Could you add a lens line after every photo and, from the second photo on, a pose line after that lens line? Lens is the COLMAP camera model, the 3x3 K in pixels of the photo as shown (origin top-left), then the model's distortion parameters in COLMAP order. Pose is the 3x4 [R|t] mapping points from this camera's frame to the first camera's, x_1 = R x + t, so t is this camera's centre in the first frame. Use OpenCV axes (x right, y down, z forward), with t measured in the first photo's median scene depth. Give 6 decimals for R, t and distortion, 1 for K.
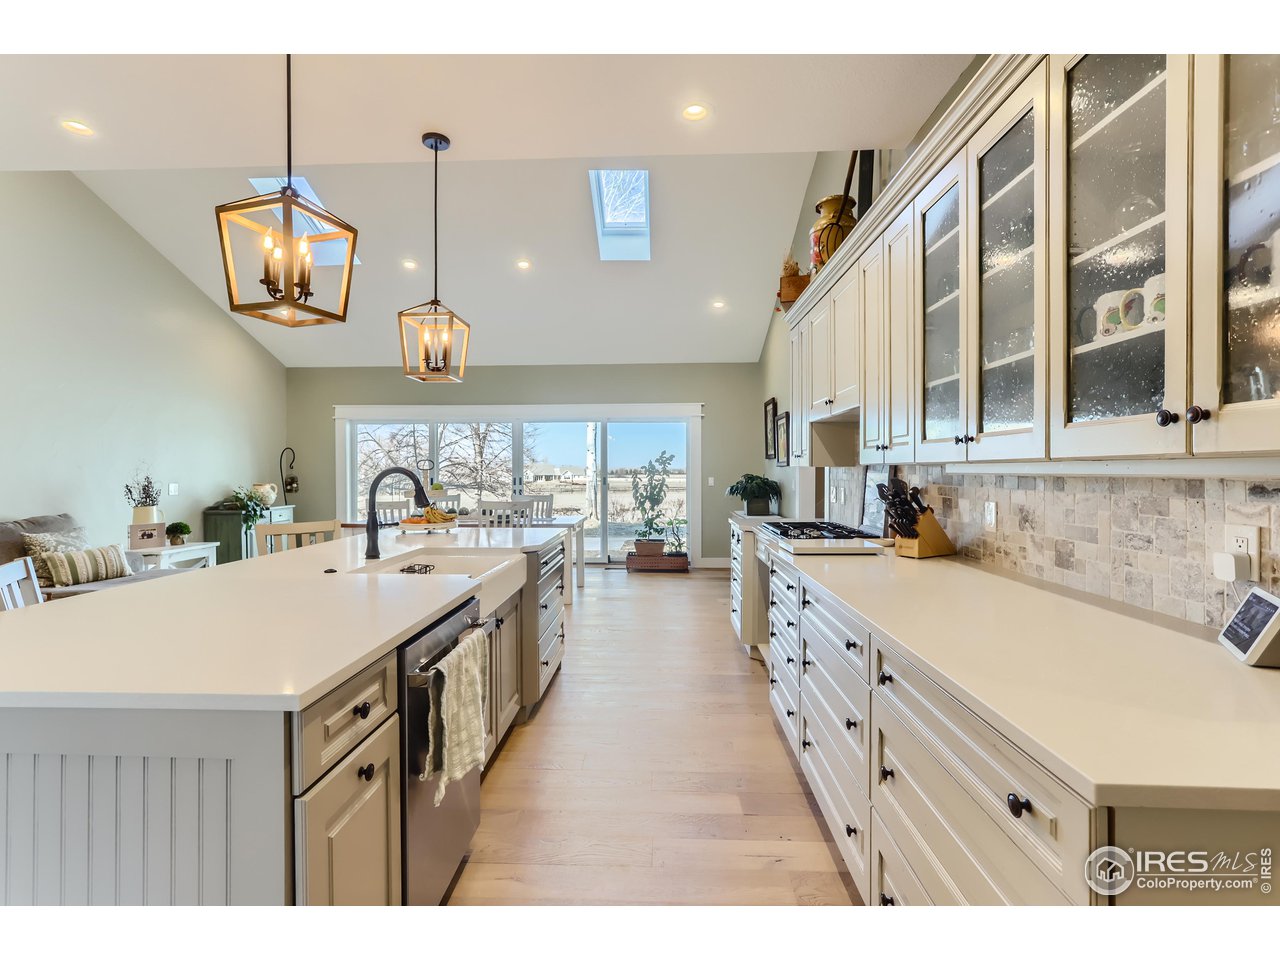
lens RADIAL K [[630.4, 0, 643.1], [0, 630.4, 473.2], [0, 0, 1]] dist [-0.009964, 0.006395]
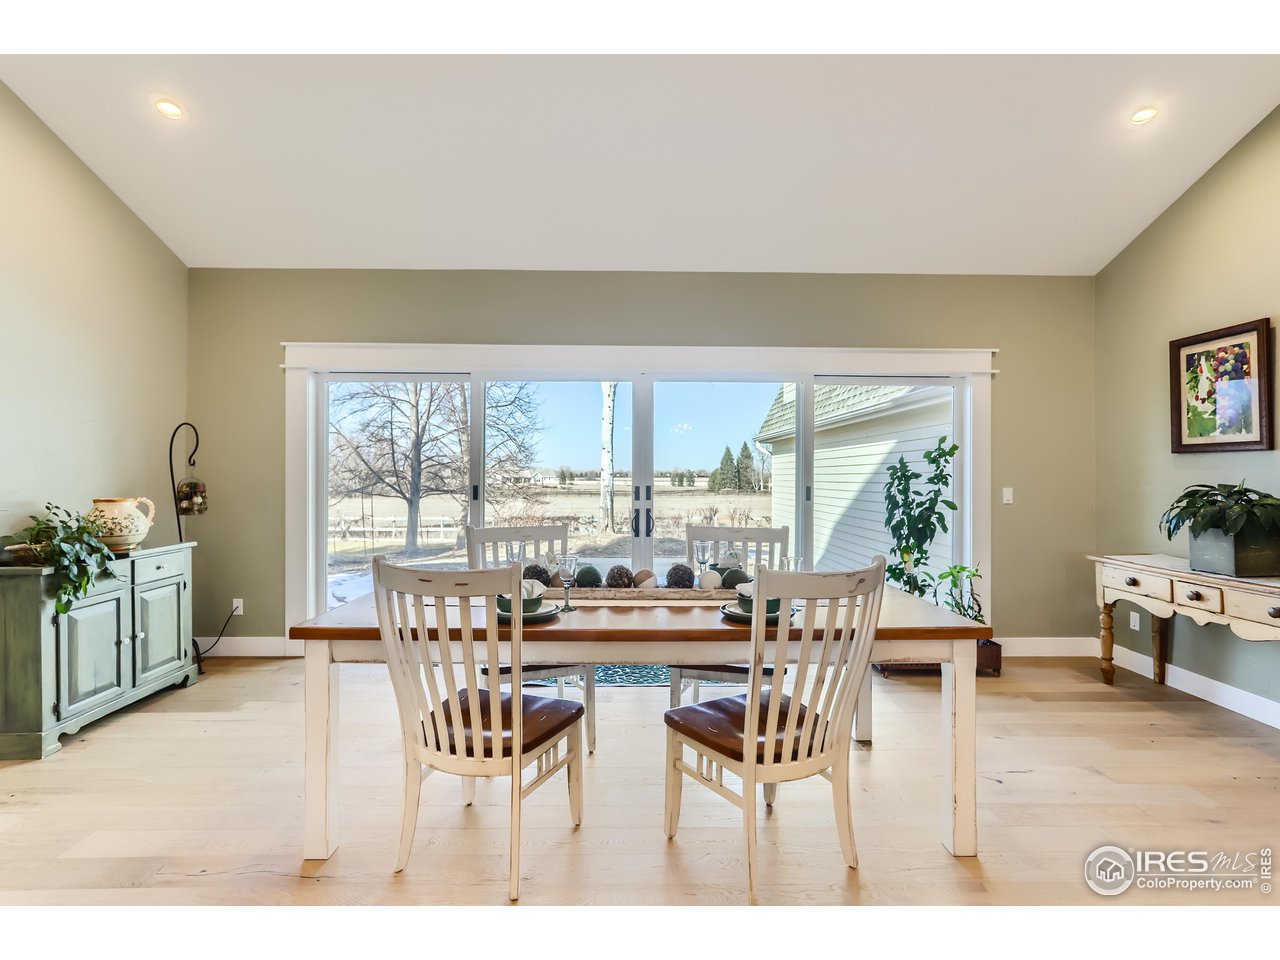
lens RADIAL K [[630.4, 0, 643.7], [0, 630.4, 472.8], [0, 0, 1]] dist [-0.009964, 0.006395]
pose [[0.998281, 0.006648, 0.058237, -0.238658], [-0.006340, 0.999965, -0.005472, -0.001287], [-0.058271, 0.005093, 0.998288, 0.495714]]
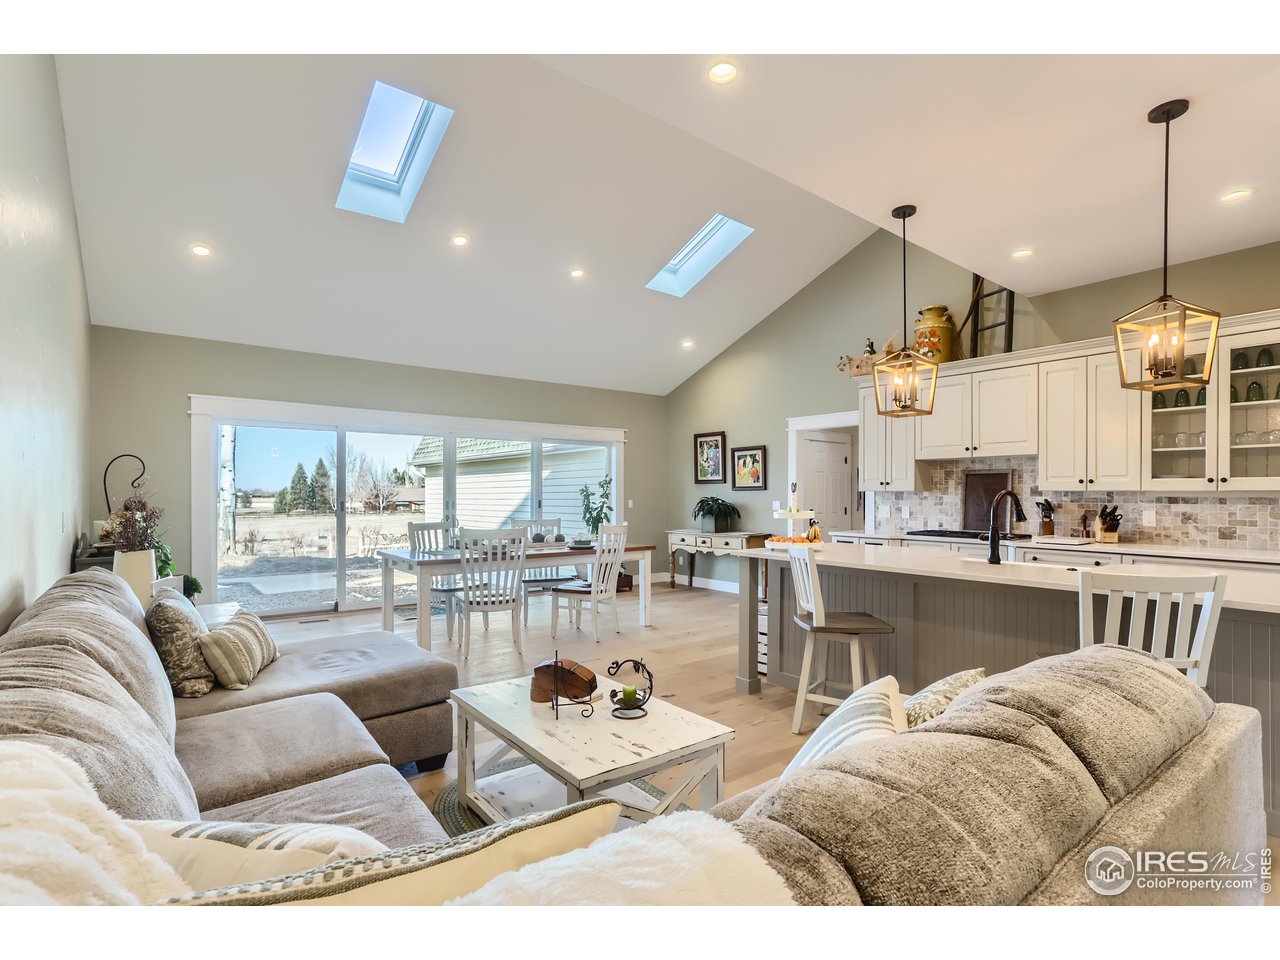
lens RADIAL K [[630.4, 0, 647.5], [0, 630.4, 491.4], [0, 0, 1]] dist [-0.009964, 0.006395]
pose [[0.757889, 0.007184, 0.652344, -0.579816], [-0.001301, 0.999954, -0.009501, 0.002335], [-0.652382, 0.006352, 0.757863, 0.178504]]
